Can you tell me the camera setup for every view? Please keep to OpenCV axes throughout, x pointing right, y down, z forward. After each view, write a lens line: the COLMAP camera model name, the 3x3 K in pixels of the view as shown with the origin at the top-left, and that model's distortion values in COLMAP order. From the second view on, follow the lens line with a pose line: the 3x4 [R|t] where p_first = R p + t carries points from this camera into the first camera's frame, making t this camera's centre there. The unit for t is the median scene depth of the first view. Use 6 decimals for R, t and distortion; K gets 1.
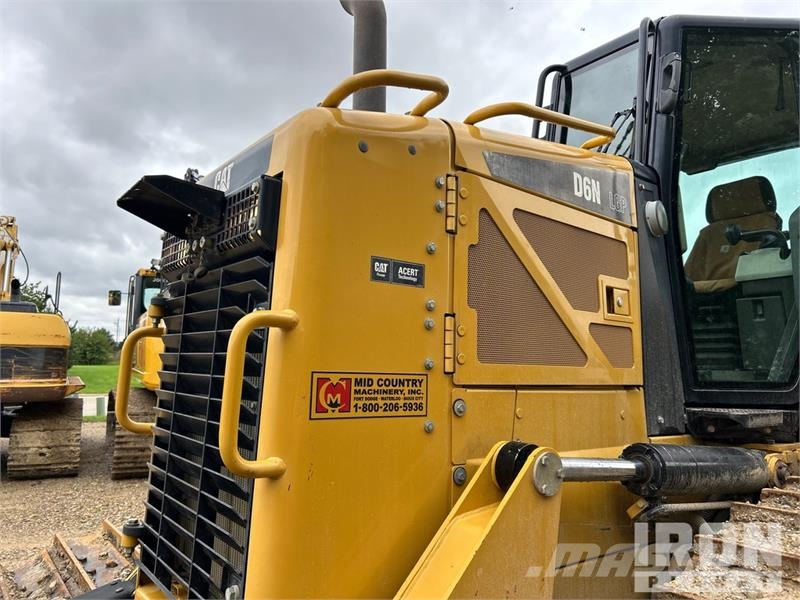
lens RADIAL K [[601.0, 0, 401.4], [0, 601.0, 301.8], [0, 0, 1]] dist [0.067625, -0.074856]
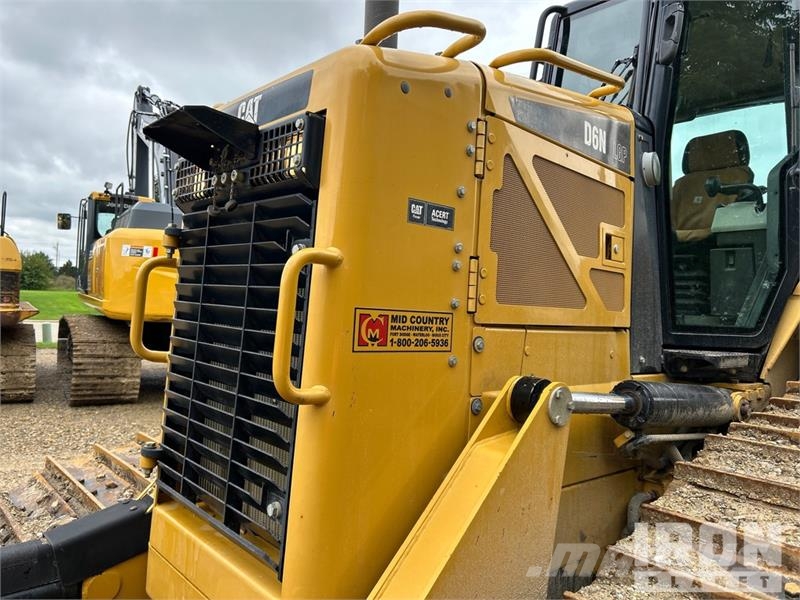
lens RADIAL K [[601.6, 0, 400.0], [0, 601.6, 300.0], [0, 0, 1]] dist [0.063767, -0.069197]
pose [[0.996513, 0.030178, 0.077795, -0.096076], [-0.038009, 0.994136, 0.101236, -0.004073], [-0.074284, -0.103840, 0.991816, -0.029074]]
